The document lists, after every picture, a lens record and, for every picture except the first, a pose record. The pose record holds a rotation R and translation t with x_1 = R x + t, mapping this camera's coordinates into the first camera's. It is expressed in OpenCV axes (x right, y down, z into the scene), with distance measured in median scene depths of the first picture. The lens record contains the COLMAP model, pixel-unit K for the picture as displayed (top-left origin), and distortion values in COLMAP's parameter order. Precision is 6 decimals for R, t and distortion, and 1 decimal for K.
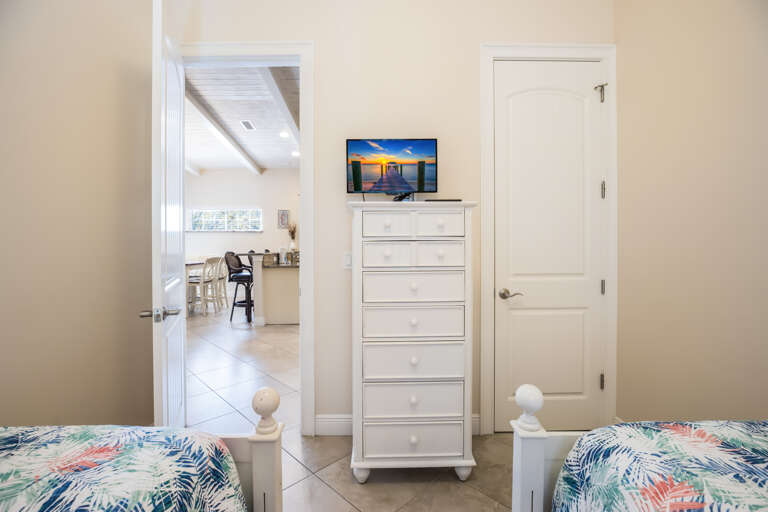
lens RADIAL K [[358.6, 0, 384.0], [0, 358.6, 256.0], [0, 0, 1]] dist [-0.001705, -0.000191]
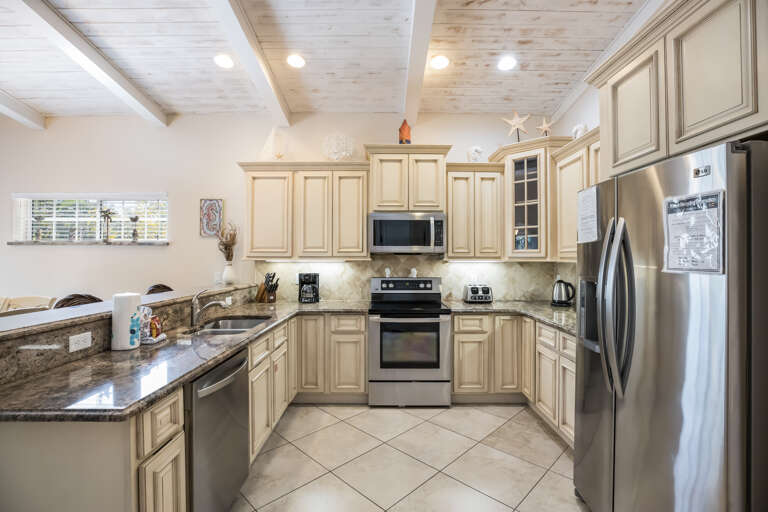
lens RADIAL K [[358.6, 0, 384.0], [0, 358.6, 256.0], [0, 0, 1]] dist [-0.001705, -0.000191]
pose [[0.999993, 0.001516, 0.003406, -0.053527], [-0.001305, 0.998128, -0.061146, -0.023902], [-0.003492, 0.061142, 0.998123, 0.533778]]
